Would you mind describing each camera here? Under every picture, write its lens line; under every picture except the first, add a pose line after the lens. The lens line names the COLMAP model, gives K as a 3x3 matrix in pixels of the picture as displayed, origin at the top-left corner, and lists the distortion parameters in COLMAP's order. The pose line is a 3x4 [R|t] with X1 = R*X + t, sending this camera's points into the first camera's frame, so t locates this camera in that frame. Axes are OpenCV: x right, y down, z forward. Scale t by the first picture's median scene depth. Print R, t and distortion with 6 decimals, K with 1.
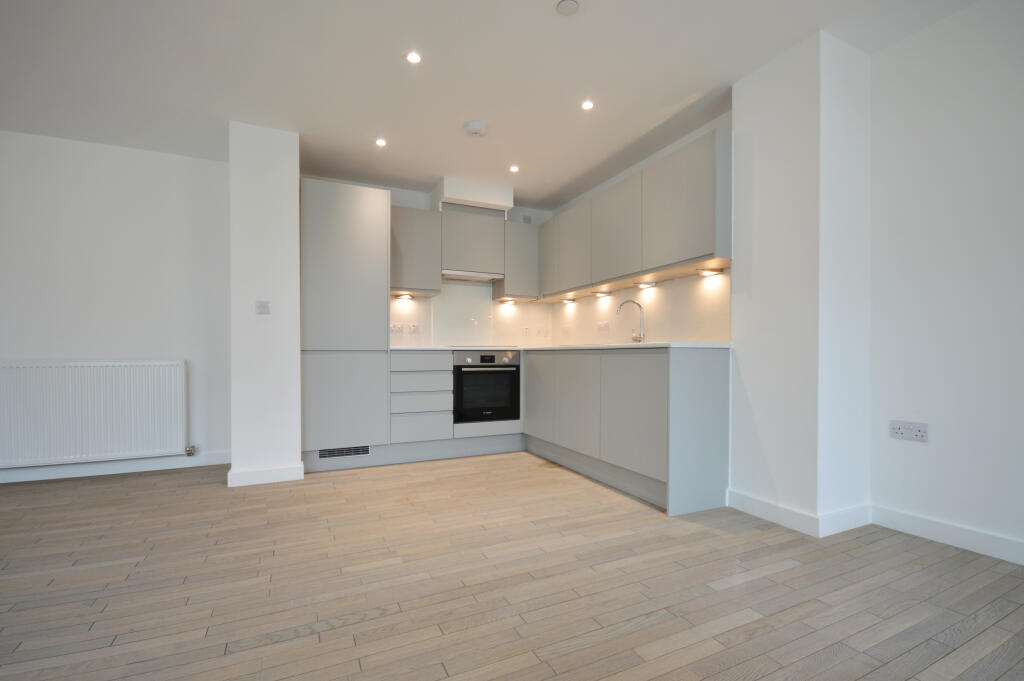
lens RADIAL K [[460.0, 0, 528.4], [0, 460.0, 339.8], [0, 0, 1]] dist [0.000189, -0.000266]
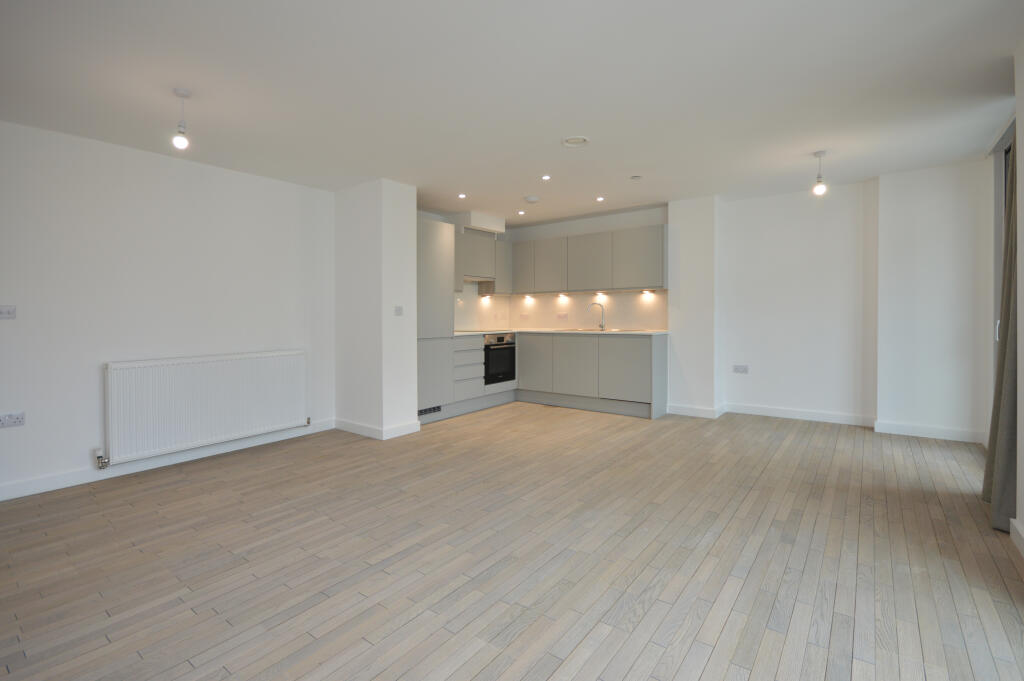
lens RADIAL K [[465.9, 0, 512.7], [0, 465.9, 293.6], [0, 0, 1]] dist [-0.000120, -0.000082]
pose [[0.895556, 0.011577, 0.444798, -0.770439], [-0.004152, 0.999835, -0.017664, -0.084179], [-0.444930, 0.013973, 0.895457, -0.369836]]
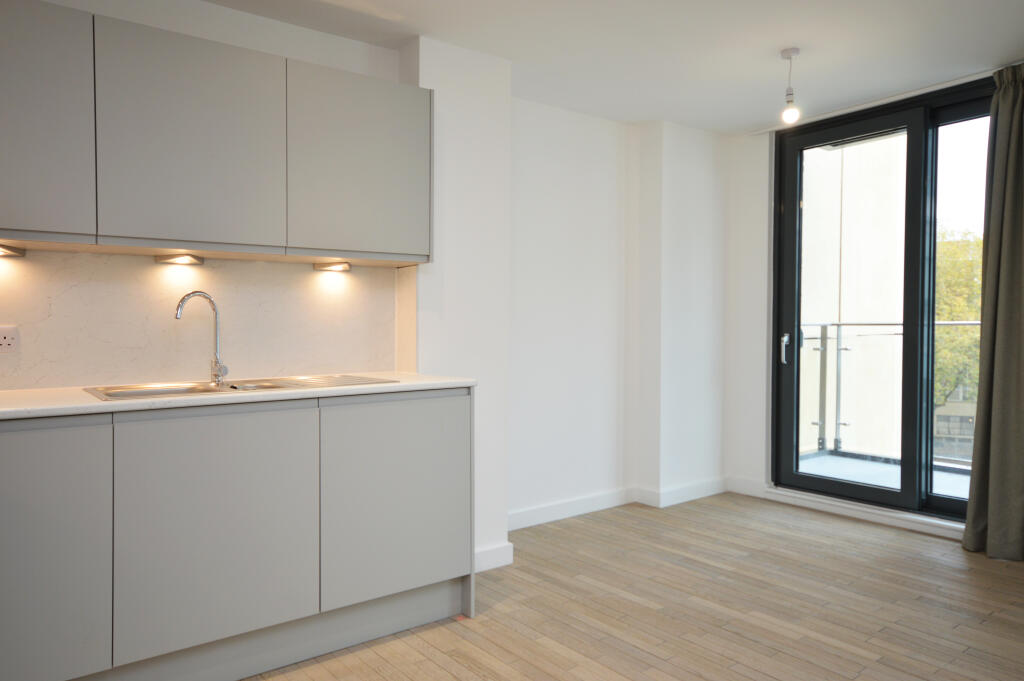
lens RADIAL K [[721.9, 0, 512.0], [0, 721.9, 340.5], [0, 0, 1]] dist [0.001401, 0.000340]
pose [[-0.188666, -0.014049, 0.981941, -0.555039], [-0.018430, 0.999772, 0.010764, -0.047512], [-0.981868, -0.016066, -0.188882, 0.779901]]
